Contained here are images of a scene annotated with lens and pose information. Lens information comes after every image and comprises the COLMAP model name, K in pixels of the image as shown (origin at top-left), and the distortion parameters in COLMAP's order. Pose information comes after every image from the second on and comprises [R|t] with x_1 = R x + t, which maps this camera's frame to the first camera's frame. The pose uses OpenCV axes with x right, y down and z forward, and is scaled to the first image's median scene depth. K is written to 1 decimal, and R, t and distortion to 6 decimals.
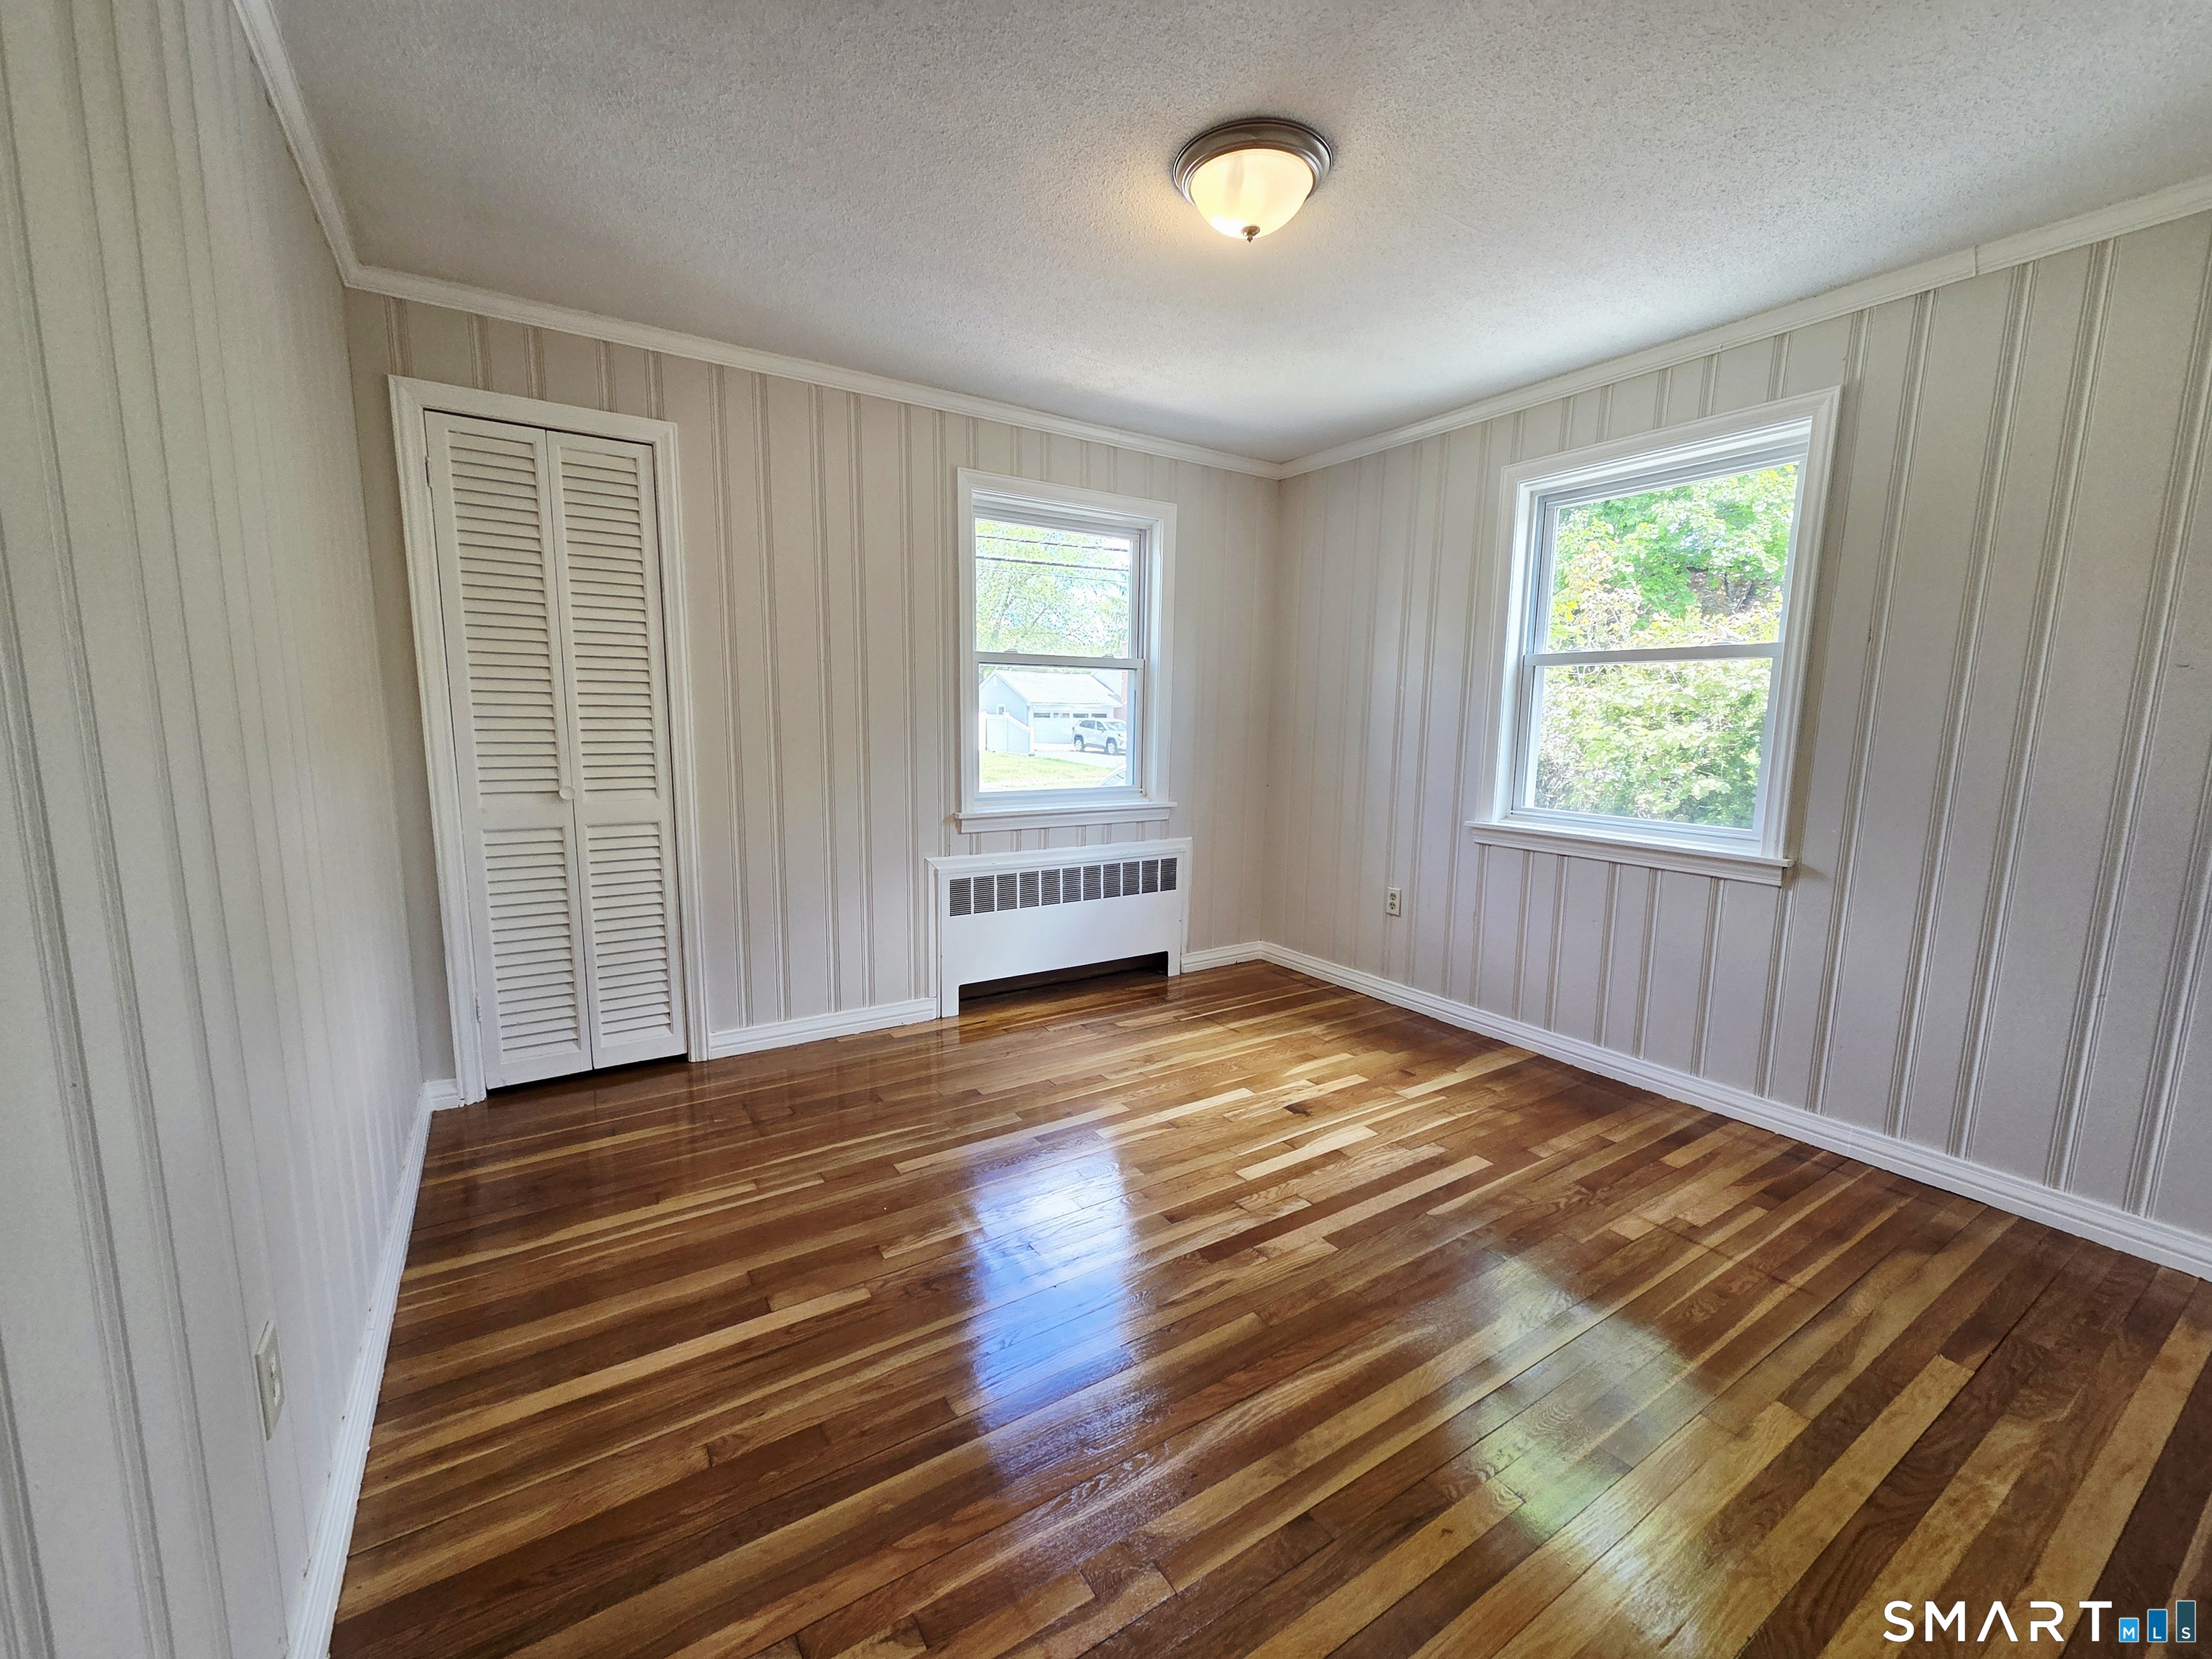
lens RADIAL K [[903.6, 0, 1113.9], [0, 903.6, 842.9], [0, 0, 1]] dist [0.001822, 0.000202]
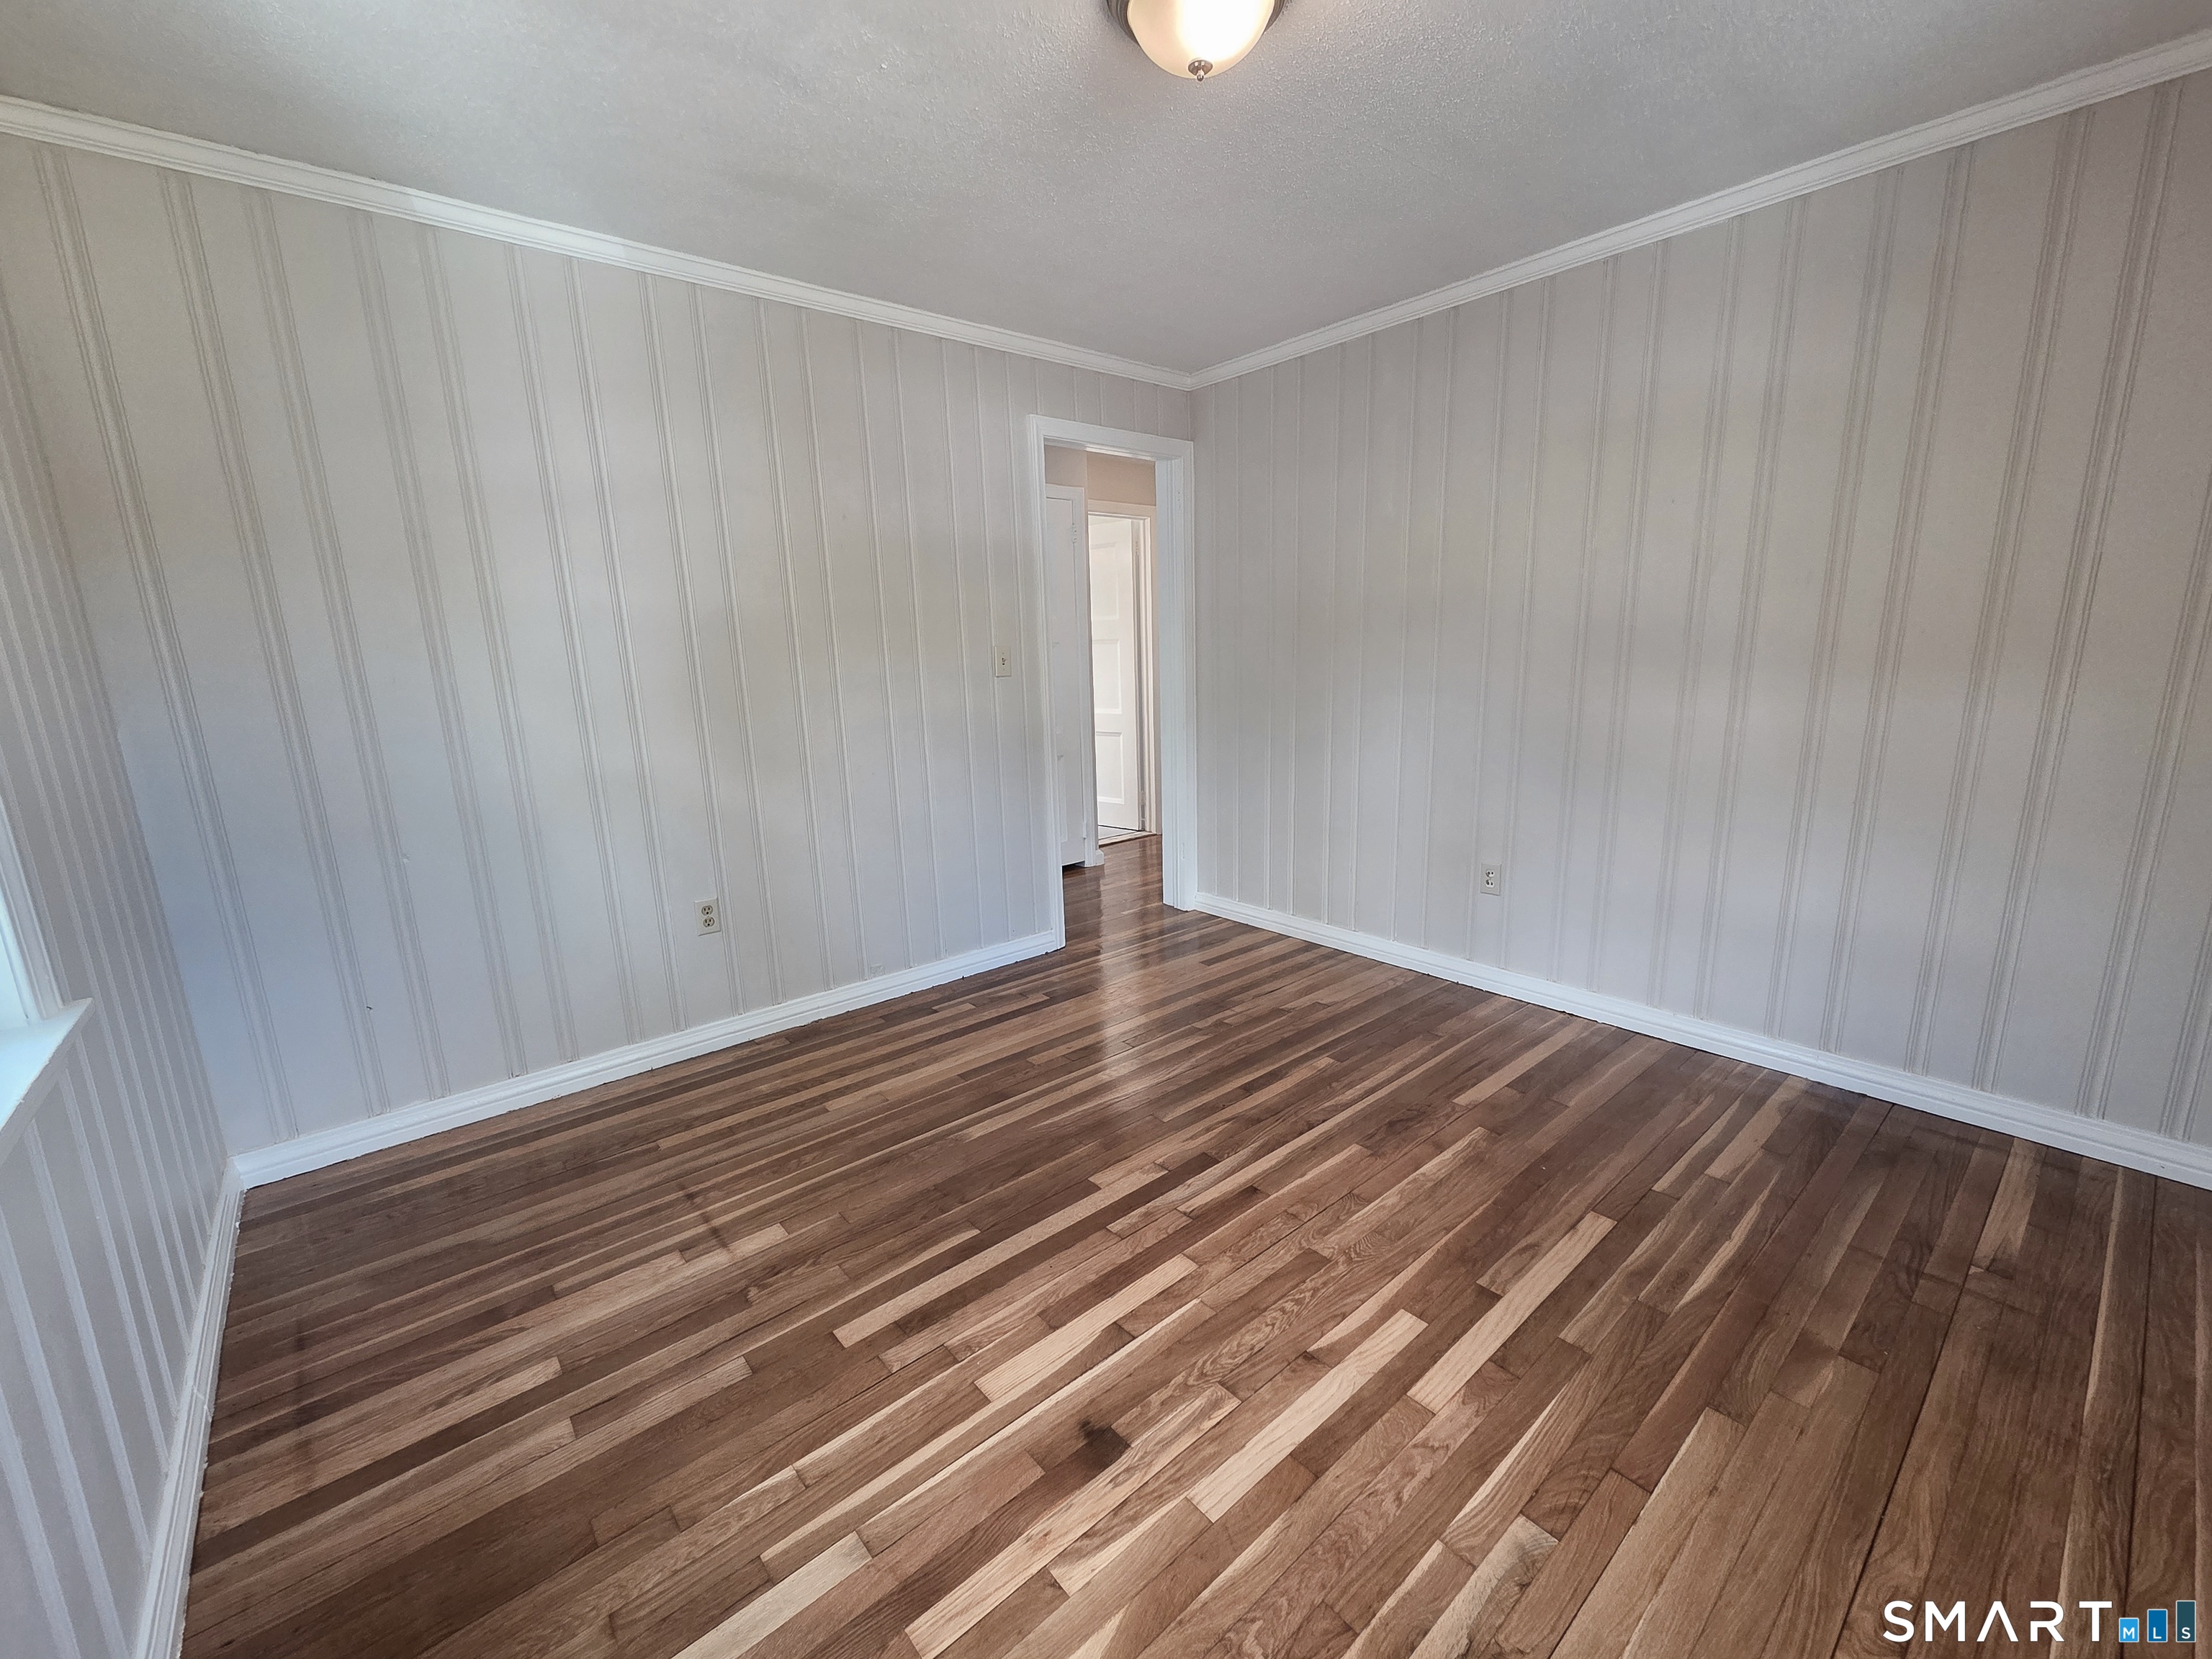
lens RADIAL K [[903.6, 0, 1113.9], [0, 903.6, 842.9], [0, 0, 1]] dist [0.001822, 0.000202]
pose [[-0.991354, 0.042187, -0.124250, 0.277460], [-0.003745, 0.937425, 0.348167, -0.232401], [0.131164, 0.345622, -0.929162, 1.535181]]
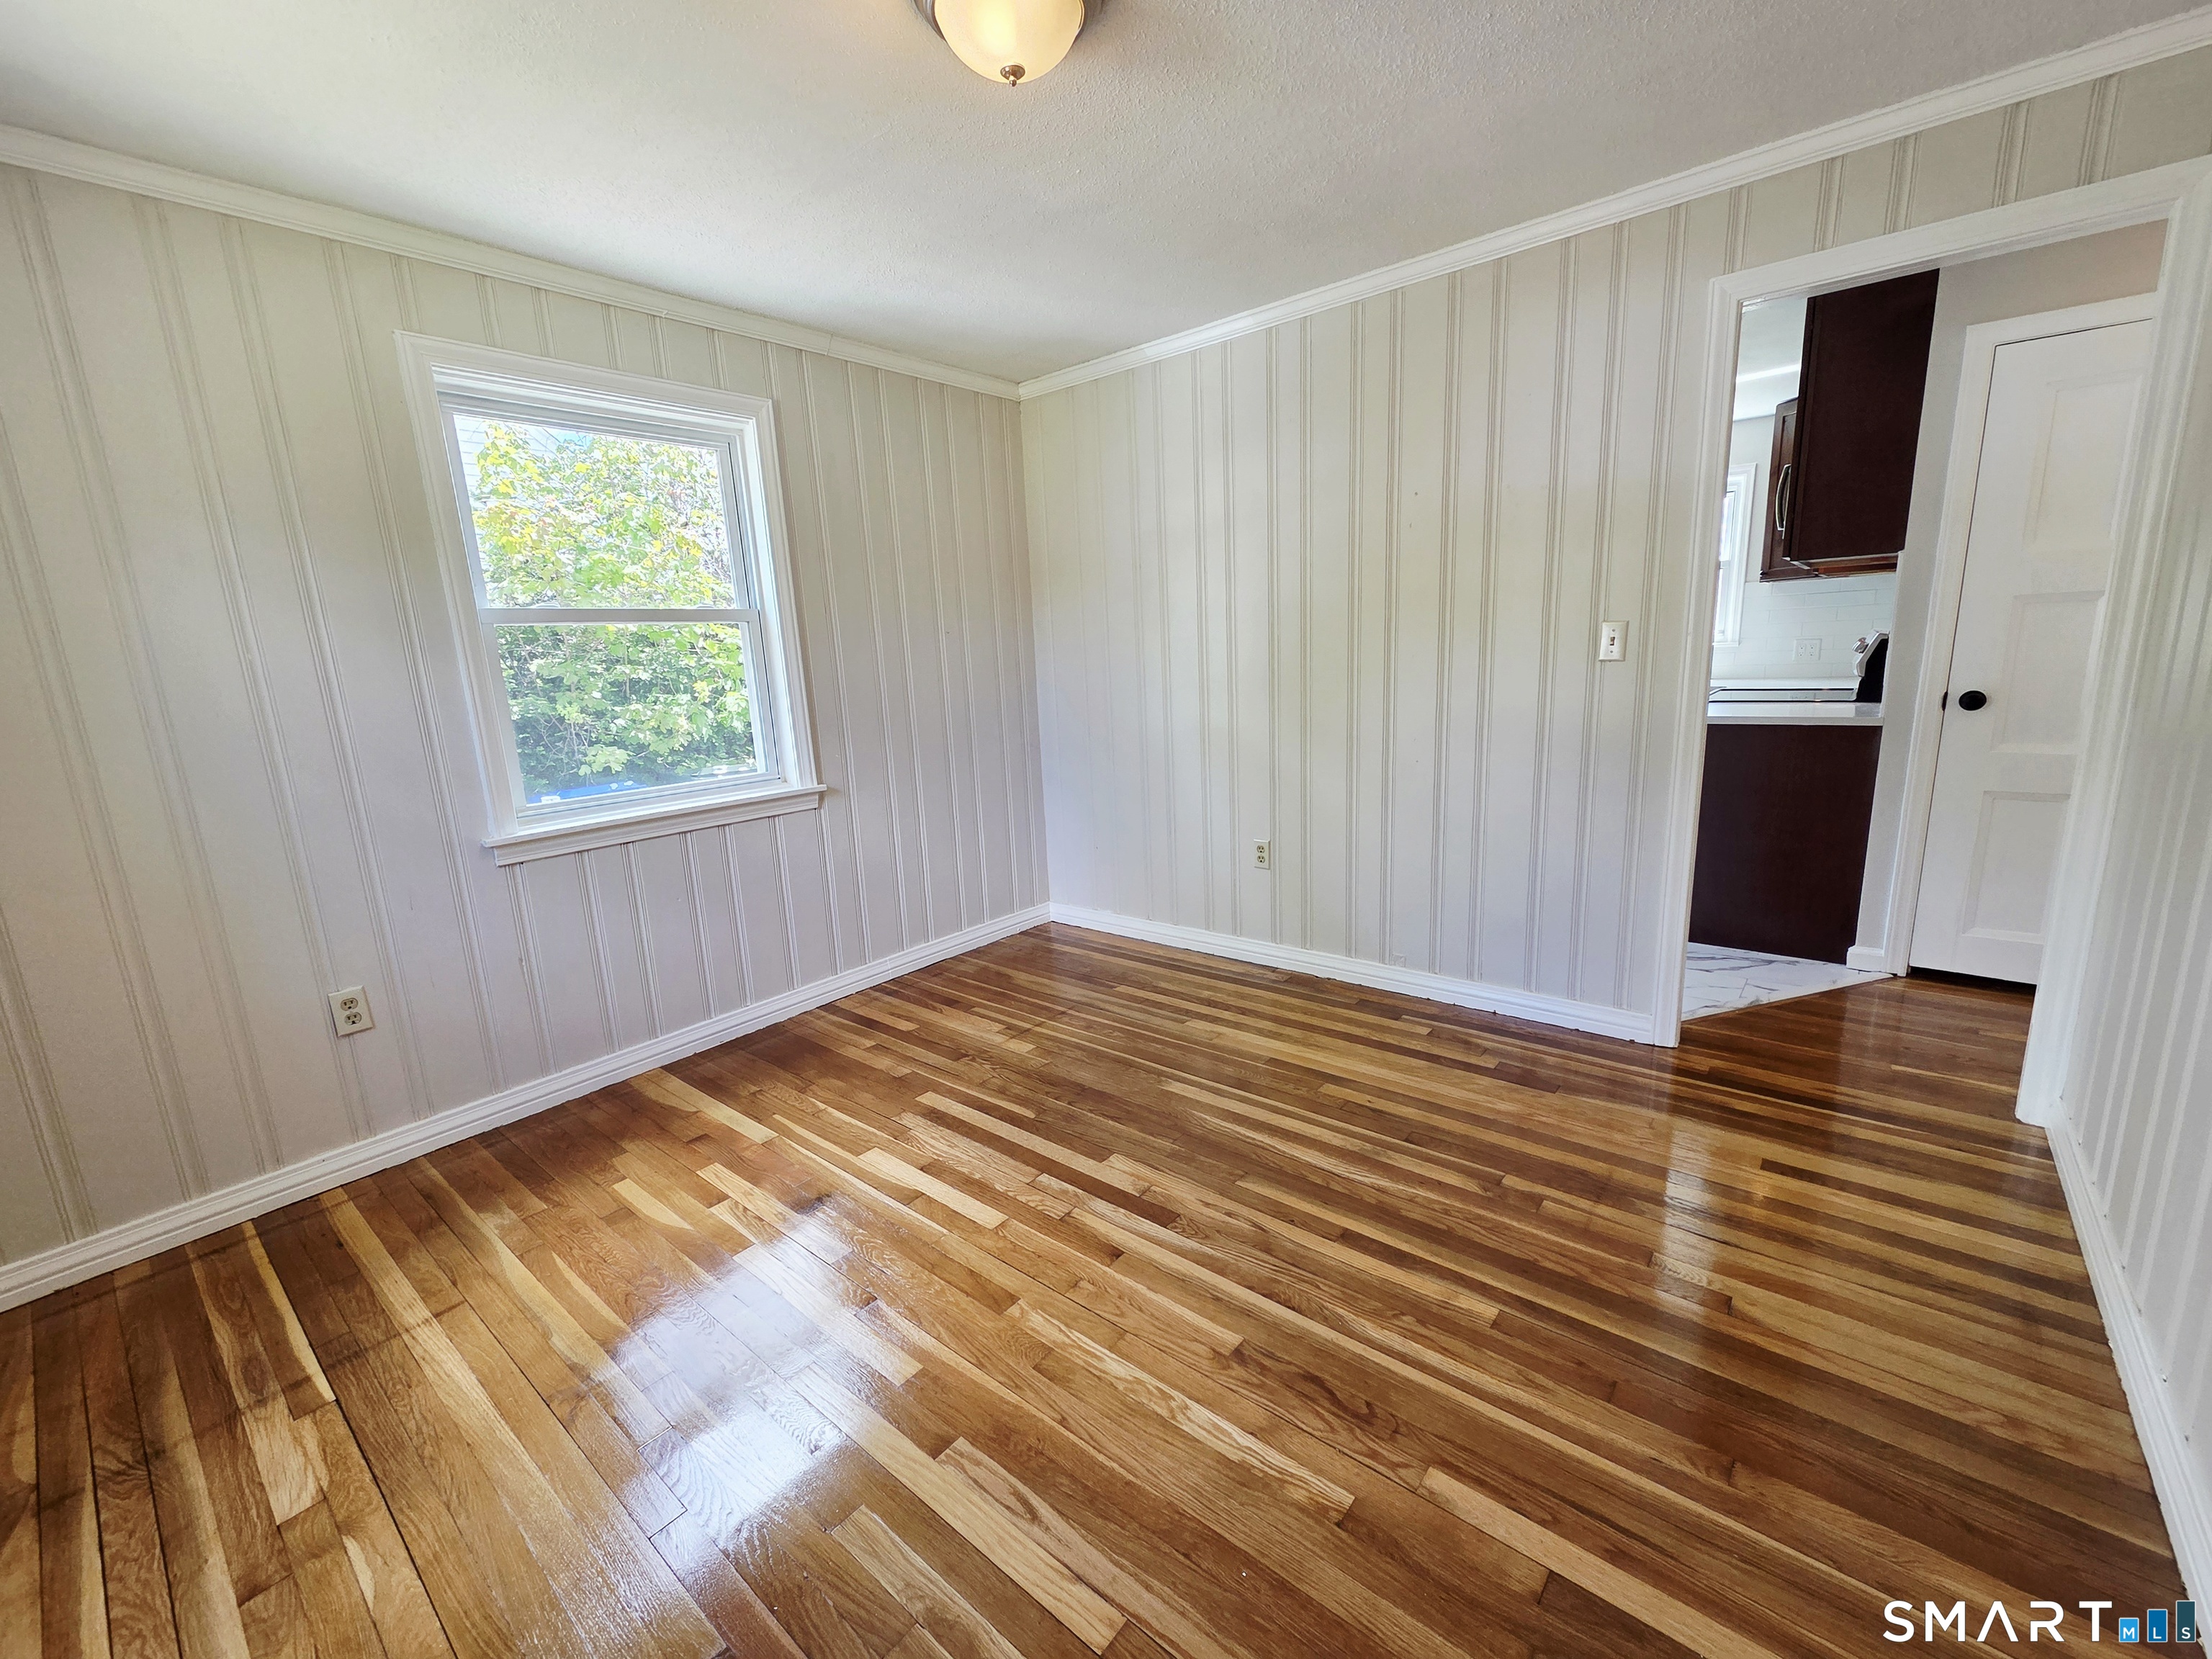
lens RADIAL K [[903.6, 0, 1113.9], [0, 903.6, 842.9], [0, 0, 1]] dist [0.001822, 0.000202]
pose [[-0.293518, -0.199252, 0.934958, -0.590332], [0.181758, 0.948564, 0.259212, -0.164163], [-0.938515, 0.246019, -0.242205, 0.980321]]
